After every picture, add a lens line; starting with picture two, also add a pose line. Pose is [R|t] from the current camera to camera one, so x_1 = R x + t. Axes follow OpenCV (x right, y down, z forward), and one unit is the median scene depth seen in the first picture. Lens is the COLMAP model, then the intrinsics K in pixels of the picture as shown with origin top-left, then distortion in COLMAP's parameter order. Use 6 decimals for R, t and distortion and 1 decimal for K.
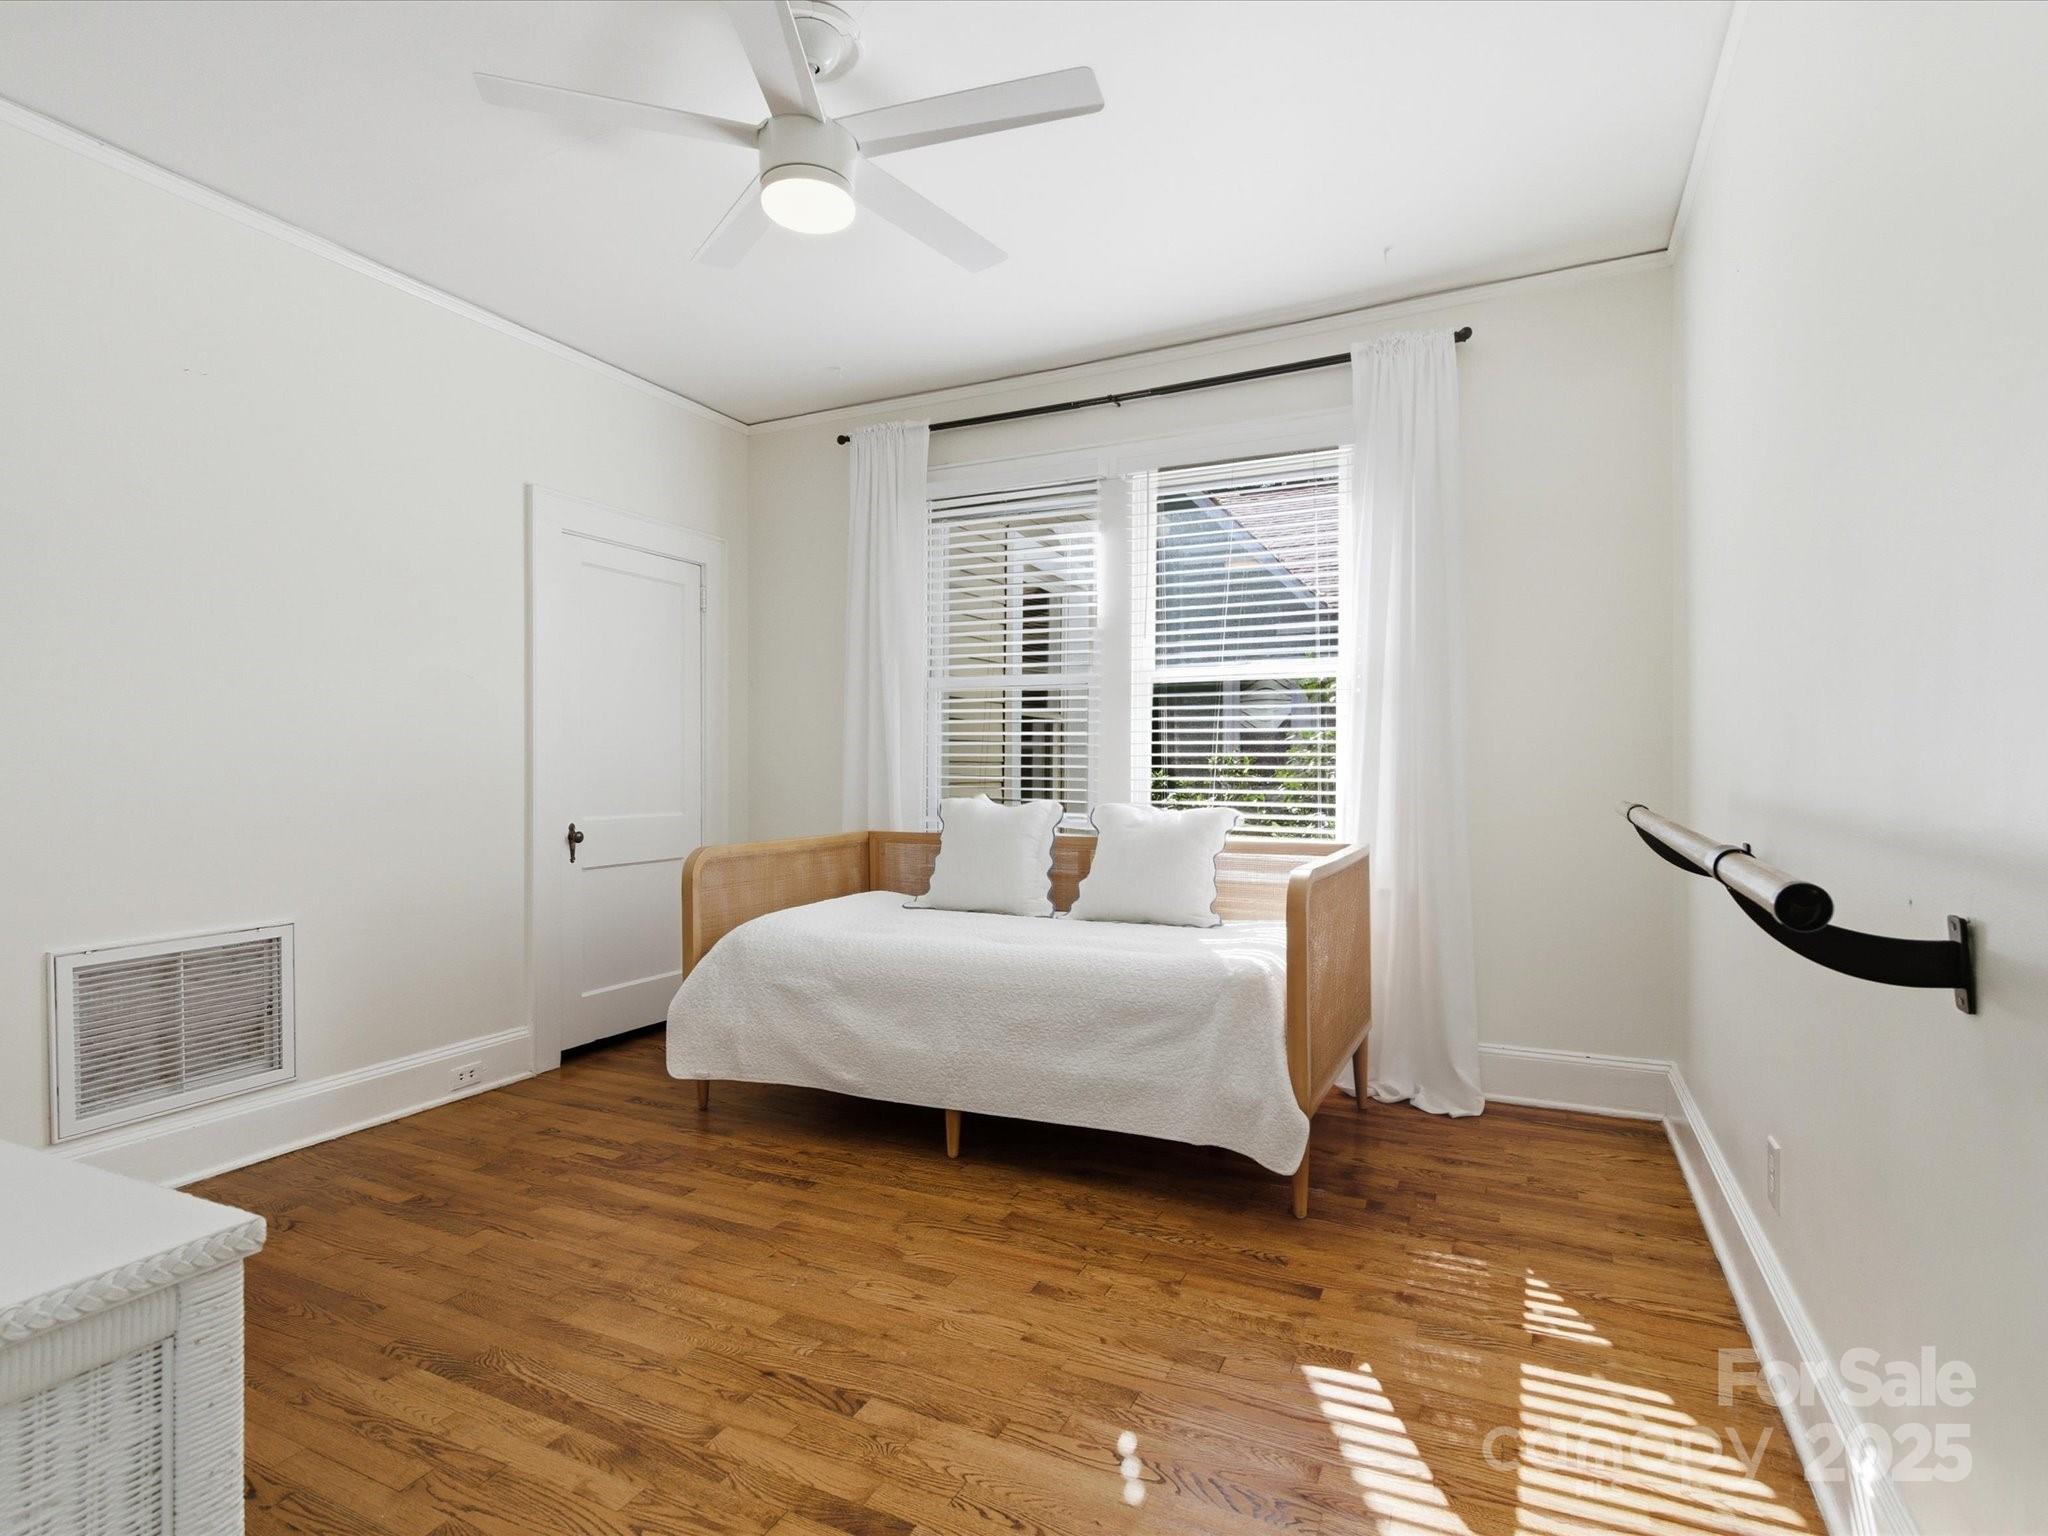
lens RADIAL K [[1056.9, 0, 1024.0], [0, 1056.9, 768.0], [0, 0, 1]] dist [-0.015682, -0.000428]
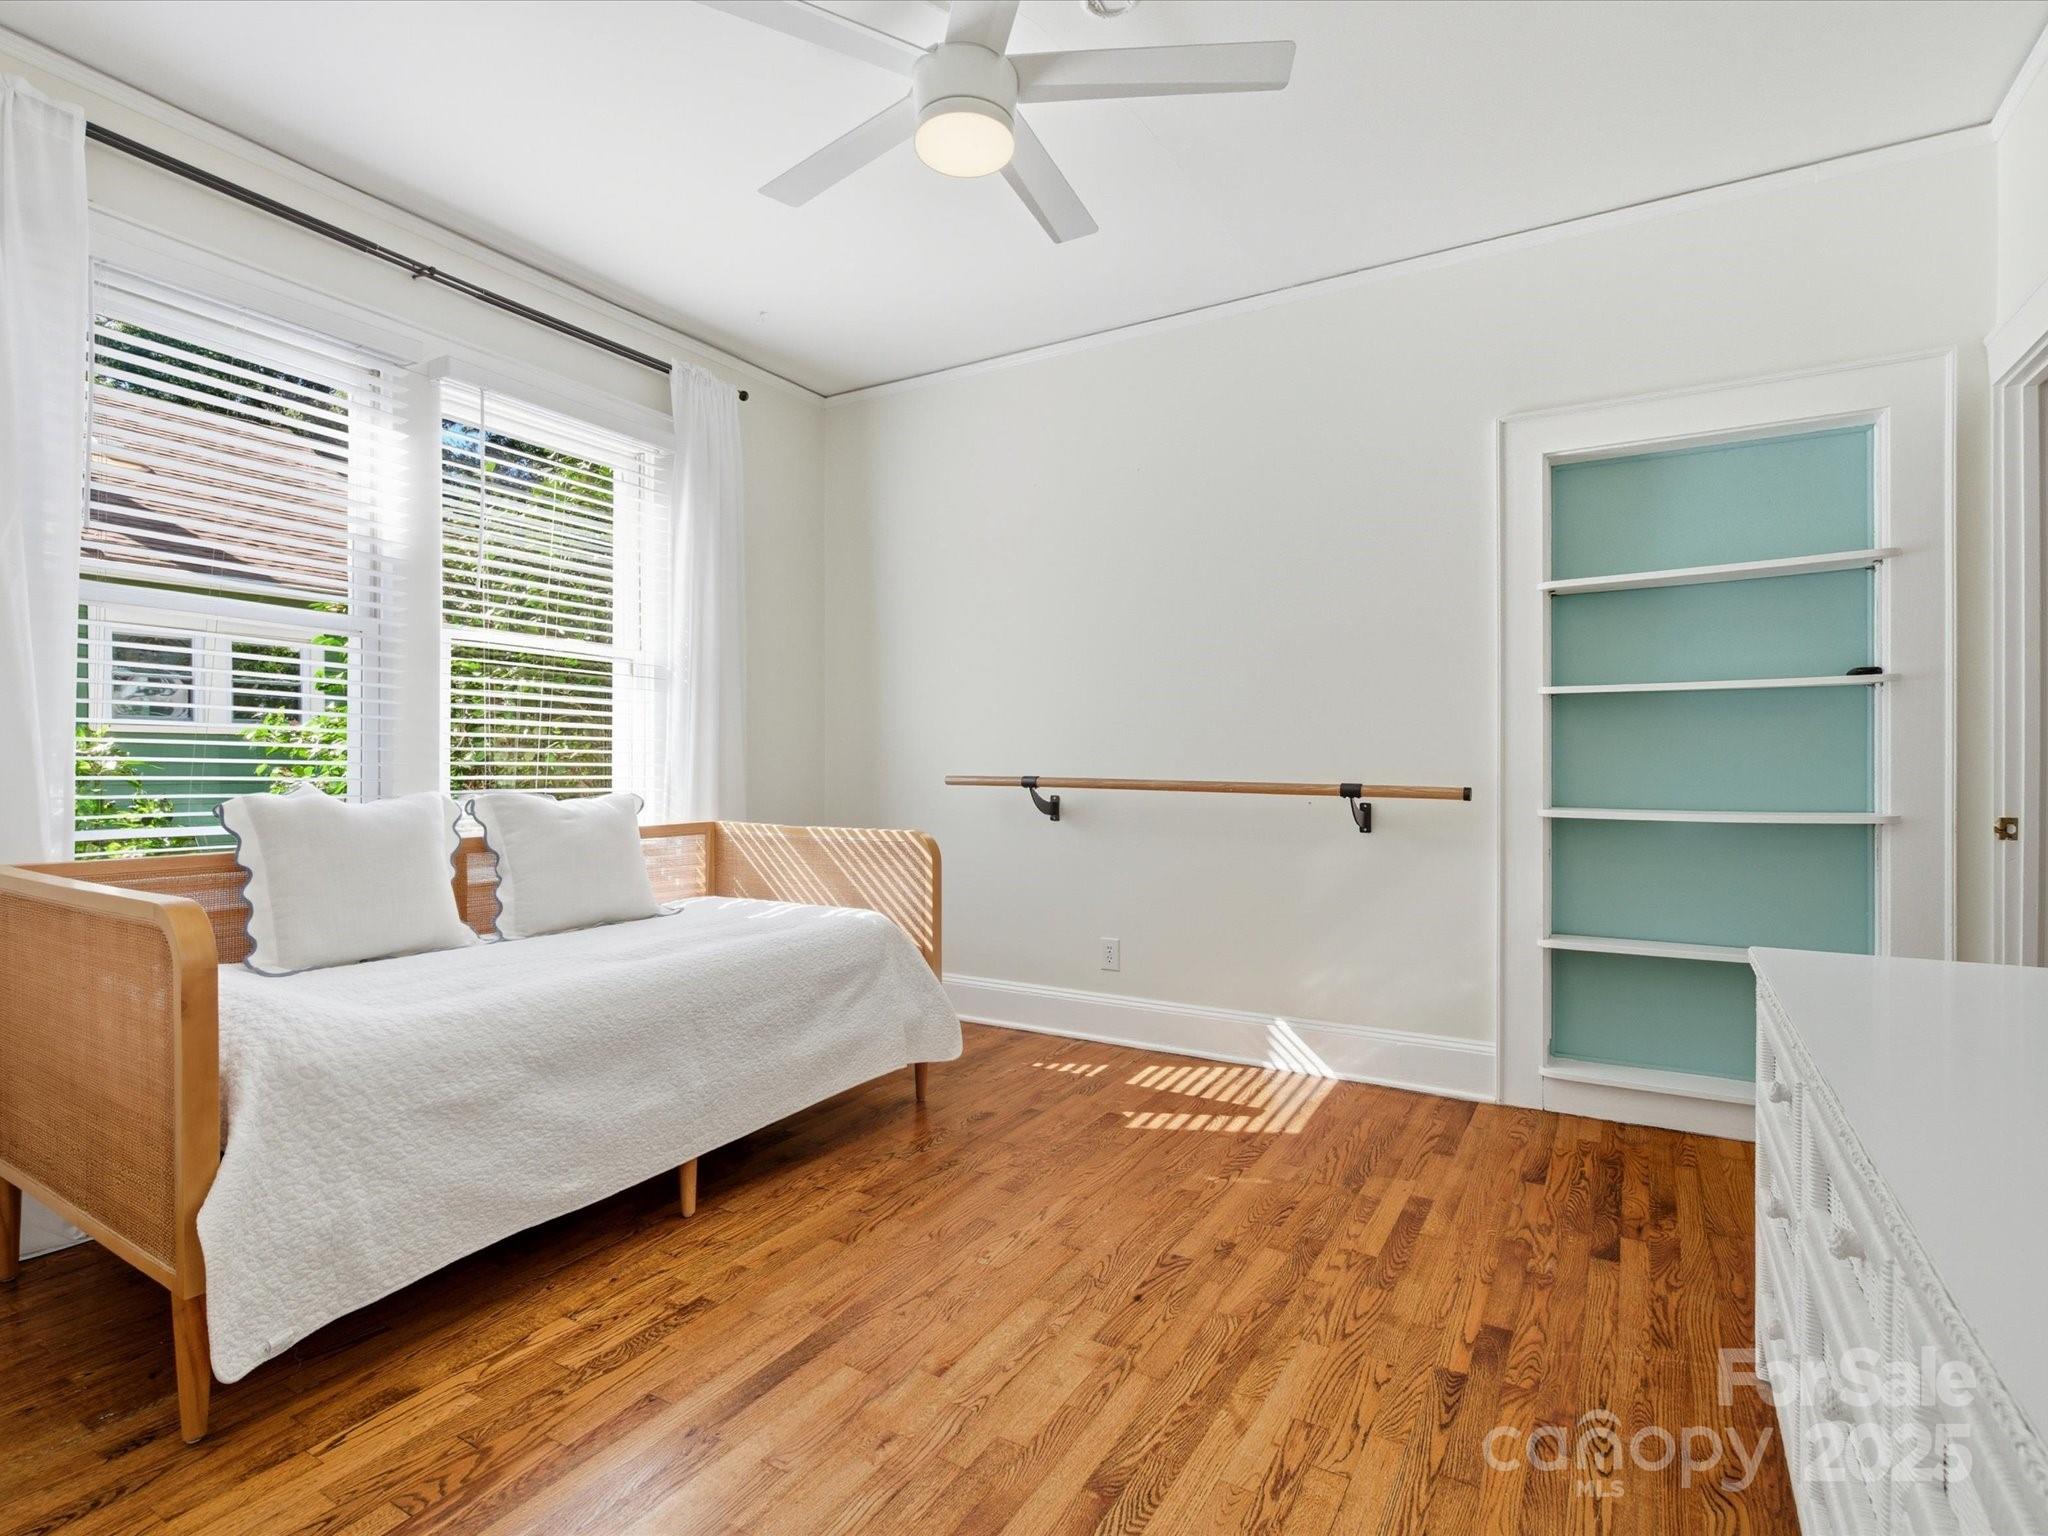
lens RADIAL K [[1052.6, 0, 1024.0], [0, 1052.6, 768.0], [0, 0, 1]] dist [0.002302, -0.001953]
pose [[0.066351, -0.004401, 0.997787, -0.916625], [-0.011452, 0.999921, 0.005172, 0.006807], [-0.997731, -0.011769, 0.066295, 0.707983]]
